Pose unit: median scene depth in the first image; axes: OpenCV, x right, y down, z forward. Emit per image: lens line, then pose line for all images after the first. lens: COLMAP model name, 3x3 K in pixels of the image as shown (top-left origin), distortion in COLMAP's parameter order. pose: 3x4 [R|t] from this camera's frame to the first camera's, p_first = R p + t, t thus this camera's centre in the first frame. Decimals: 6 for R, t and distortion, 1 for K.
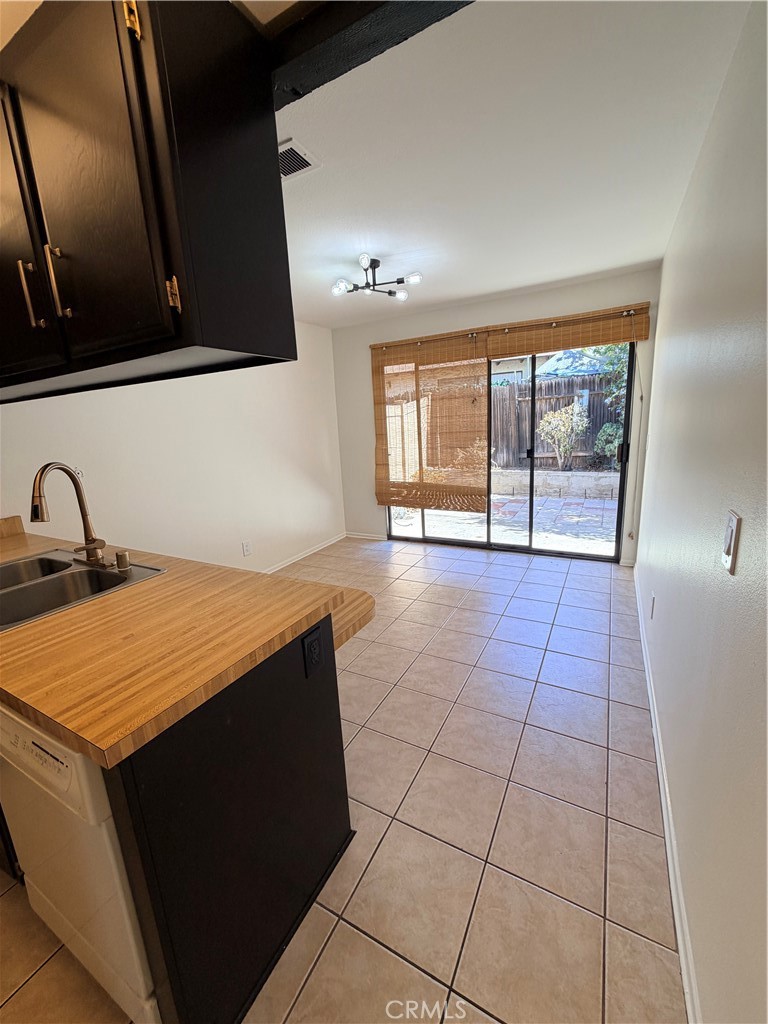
lens RADIAL K [[410.4, 0, 381.1], [0, 410.4, 506.9], [0, 0, 1]] dist [0.001034, -0.000079]
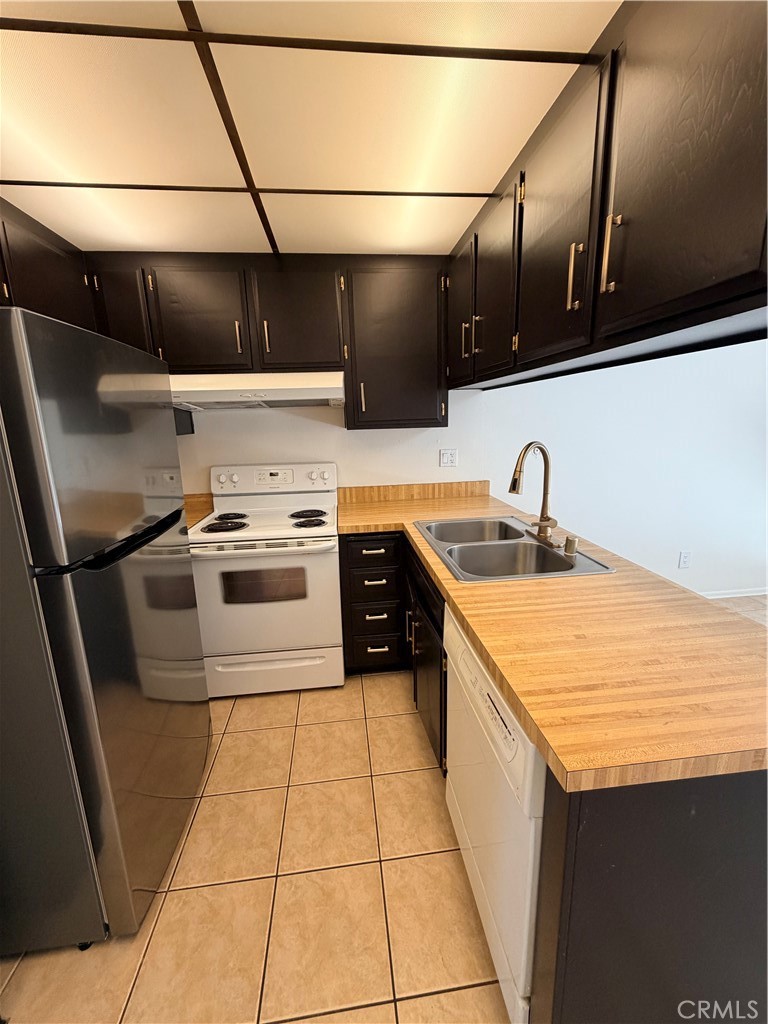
lens RADIAL K [[410.4, 0, 381.1], [0, 410.4, 506.9], [0, 0, 1]] dist [0.001034, -0.000079]
pose [[0.575170, 0.211966, -0.790095, -0.162336], [-0.176982, 0.975215, 0.132792, -0.014003], [0.798660, 0.063454, 0.598428, 0.044409]]
